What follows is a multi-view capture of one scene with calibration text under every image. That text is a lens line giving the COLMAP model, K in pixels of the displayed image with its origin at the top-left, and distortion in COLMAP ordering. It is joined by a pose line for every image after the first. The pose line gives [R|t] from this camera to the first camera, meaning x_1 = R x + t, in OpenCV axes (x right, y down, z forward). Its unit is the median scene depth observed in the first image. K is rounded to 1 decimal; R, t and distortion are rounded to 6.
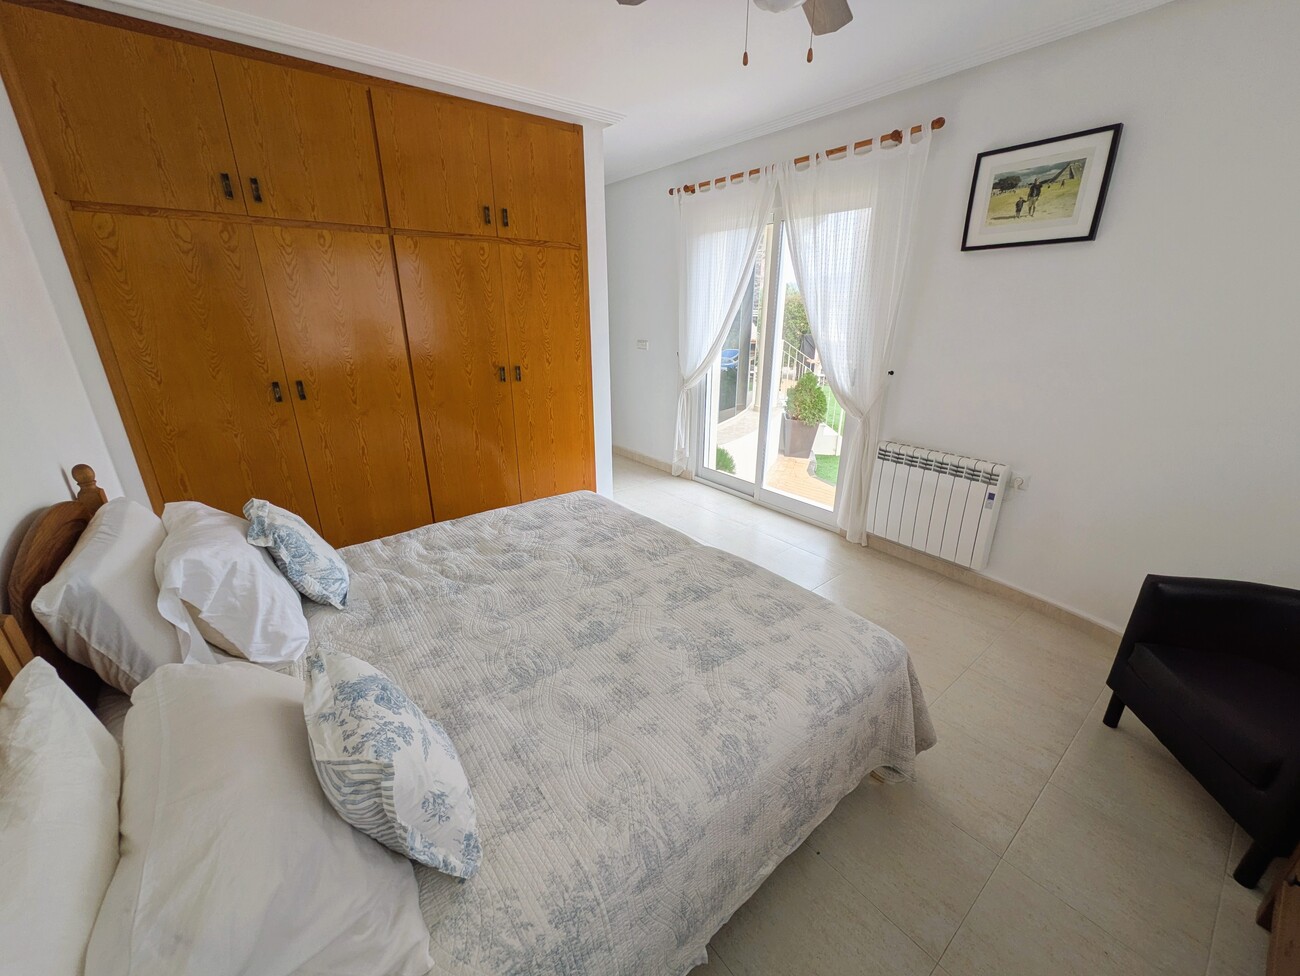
lens RADIAL K [[511.0, 0, 649.7], [0, 511.0, 485.5], [0, 0, 1]] dist [0.000917, -0.000166]
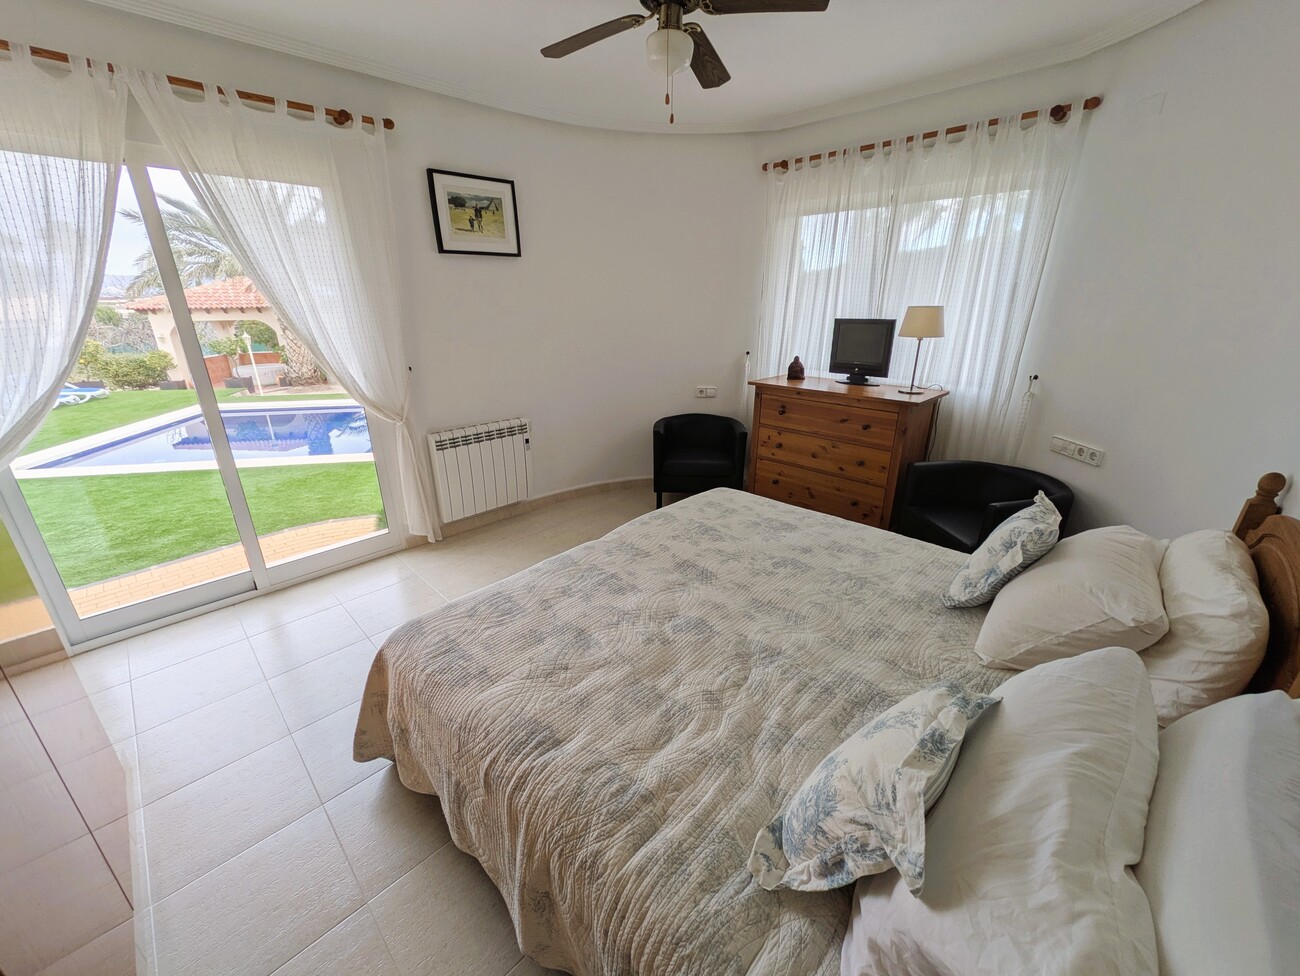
lens RADIAL K [[511.0, 0, 643.5], [0, 511.0, 489.7], [0, 0, 1]] dist [0.000917, -0.000166]
pose [[-0.114256, -0.347177, 0.930813, -0.770391], [0.336040, 0.868214, 0.365077, -0.292552], [-0.934892, 0.354502, 0.017467, 0.824991]]
